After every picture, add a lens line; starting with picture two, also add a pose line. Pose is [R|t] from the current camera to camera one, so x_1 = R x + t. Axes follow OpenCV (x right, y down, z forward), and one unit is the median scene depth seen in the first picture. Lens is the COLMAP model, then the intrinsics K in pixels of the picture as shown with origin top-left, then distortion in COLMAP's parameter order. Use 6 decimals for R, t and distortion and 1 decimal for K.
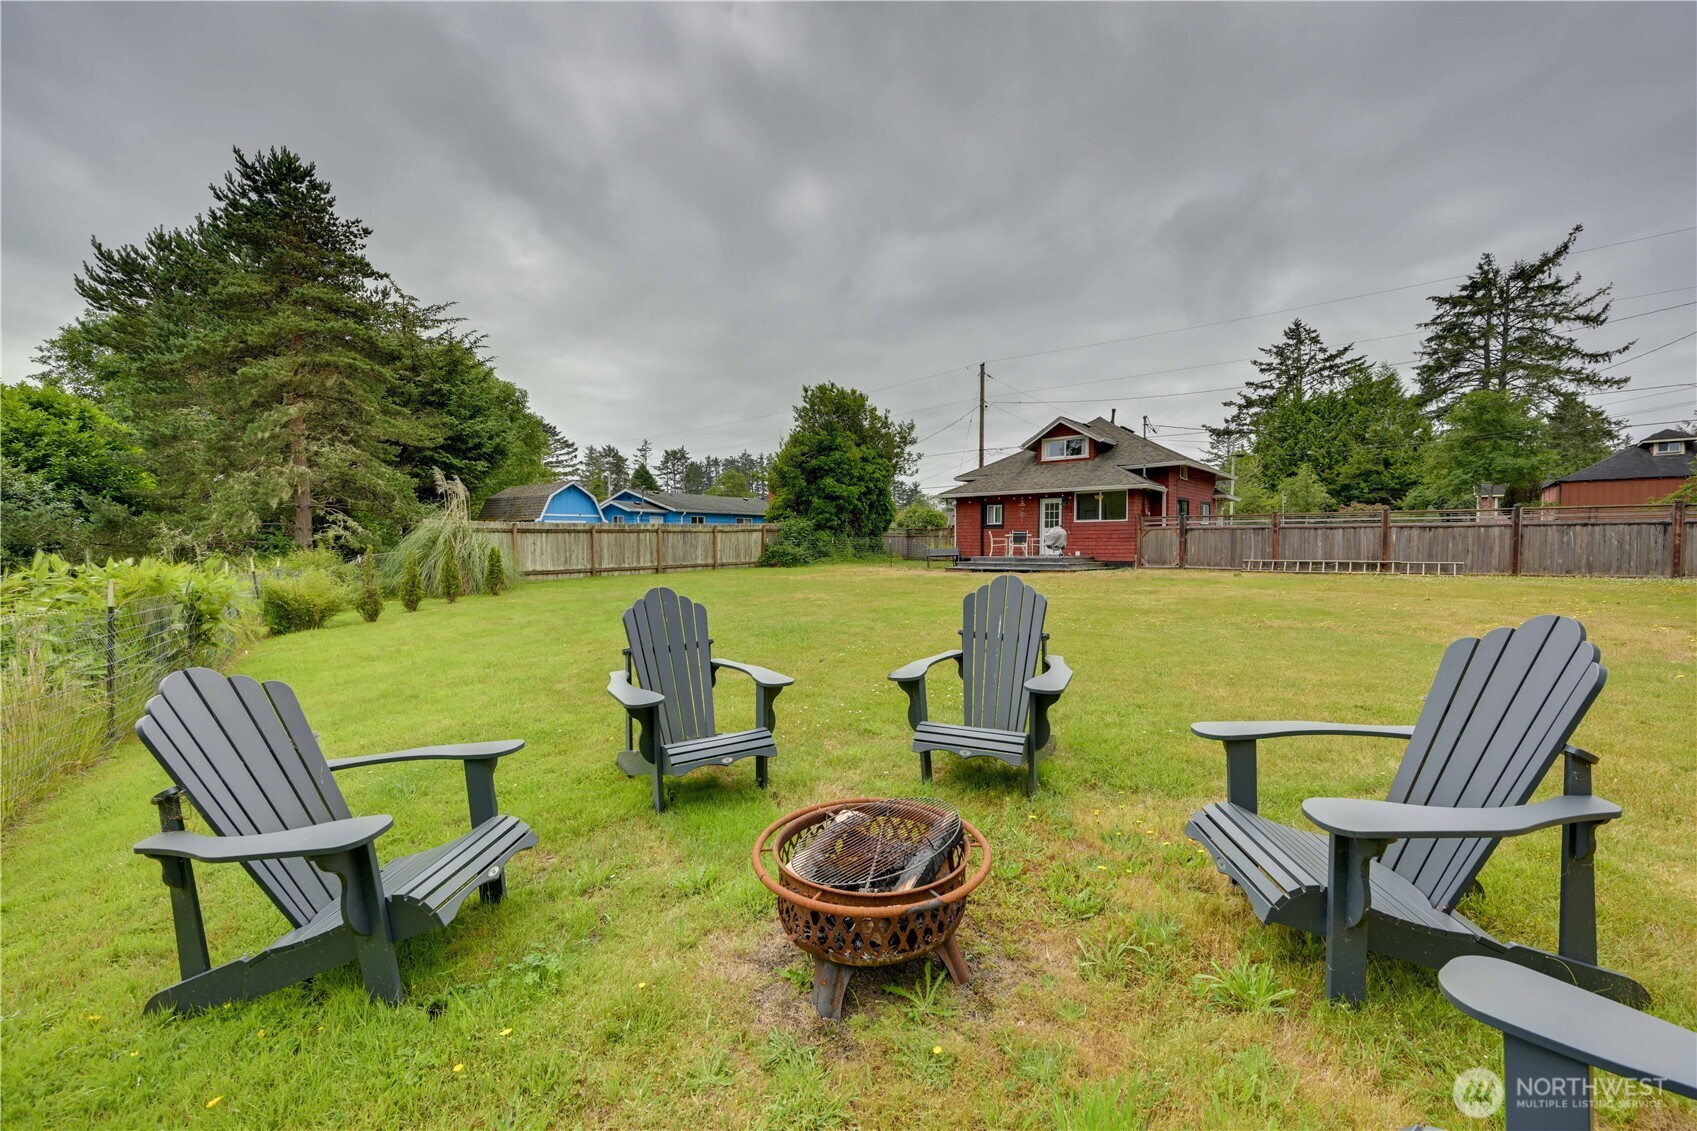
lens RADIAL K [[787.1, 0, 841.5], [0, 787.1, 575.9], [0, 0, 1]] dist [0.001946, 0.000117]
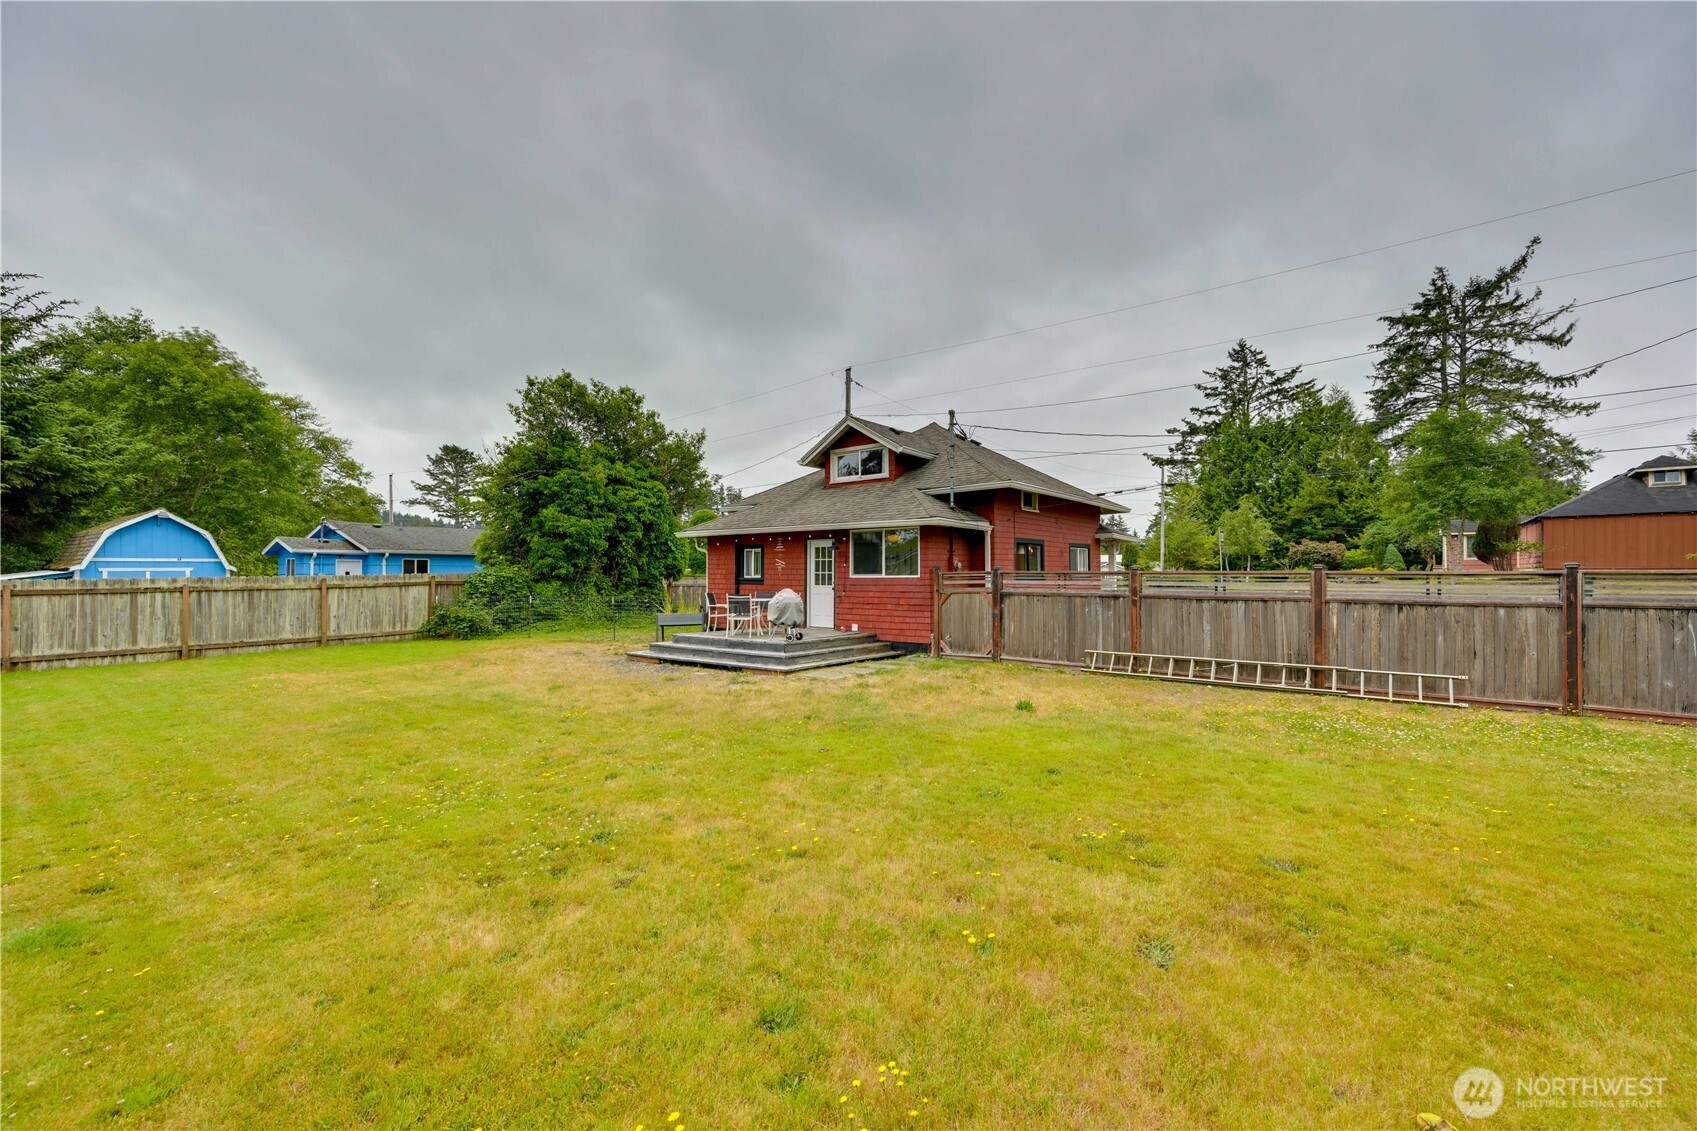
lens RADIAL K [[795.0, 0, 848.5], [0, 795.0, 565.5], [0, 0, 1]] dist [0.001264, 0.000114]
pose [[0.999034, 0.002535, 0.043868, 0.100811], [-0.000161, 0.998539, -0.054040, -0.016461], [-0.043940, 0.053981, 0.997575, 0.137384]]
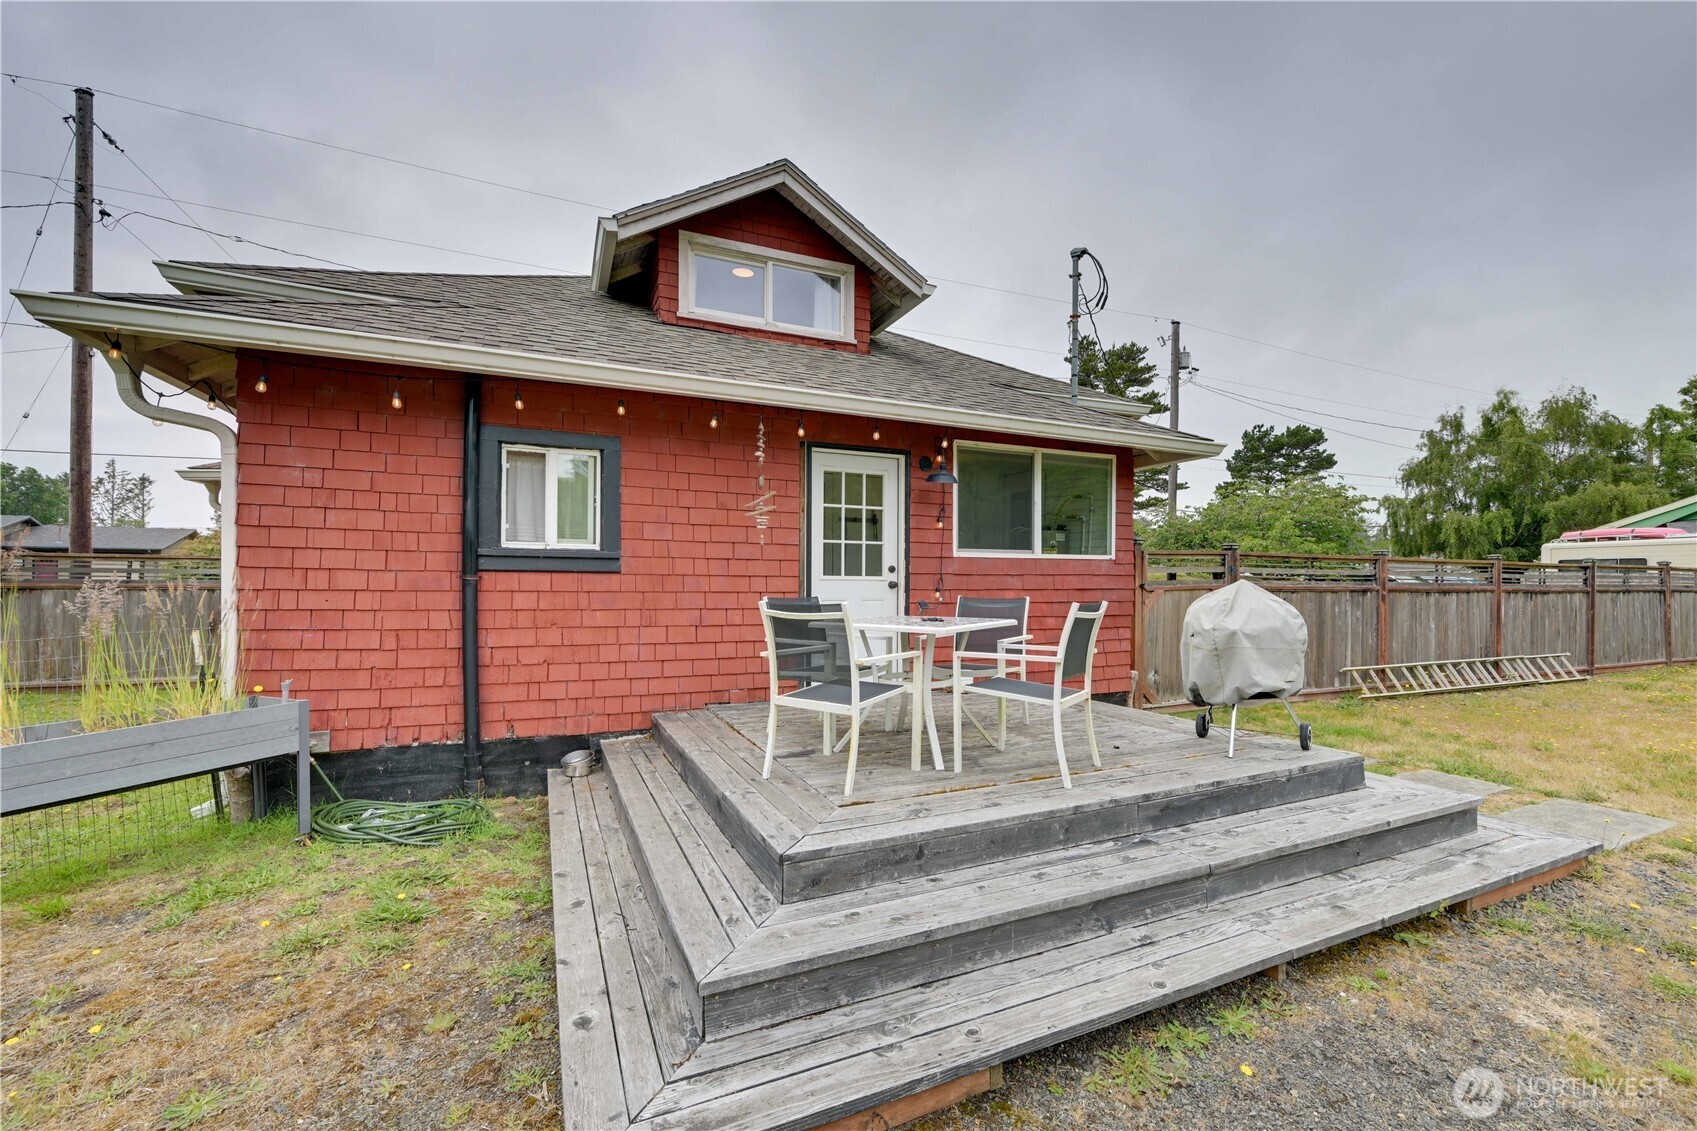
lens RADIAL K [[625.5, 0, 785.9], [0, 625.5, 583.6], [0, 0, 1]] dist [-0.001167, 0.000009]
pose [[0.408665, 0.005797, 0.912666, 0.033603], [0.035296, 0.999131, -0.022150, -0.021565], [-0.912002, 0.041265, 0.408106, 0.366110]]
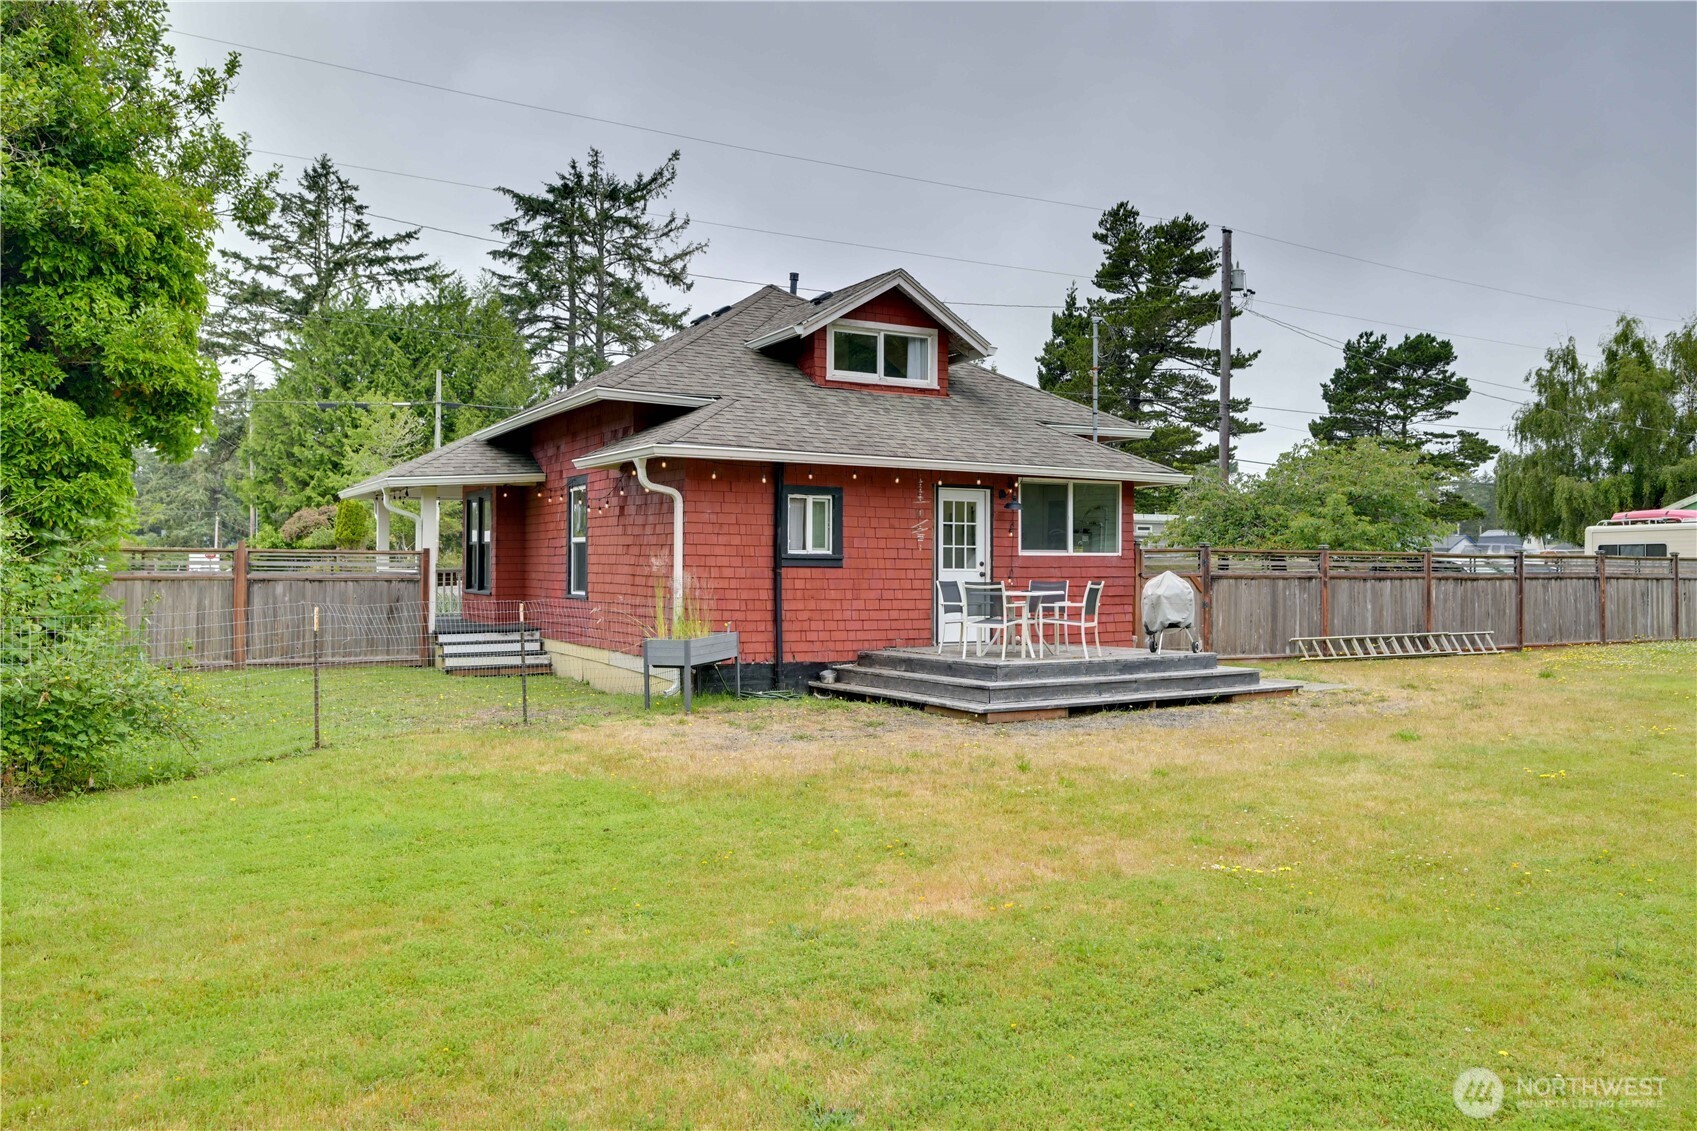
lens RADIAL K [[1589.3, 0, 846.0], [0, 1589.3, 564.5], [0, 0, 1]] dist [-0.000805, -0.002666]
pose [[0.161146, 0.010359, 0.986876, -0.181912], [0.042858, 0.998928, -0.017484, -0.020391], [-0.986000, 0.045113, 0.160529, 0.363025]]
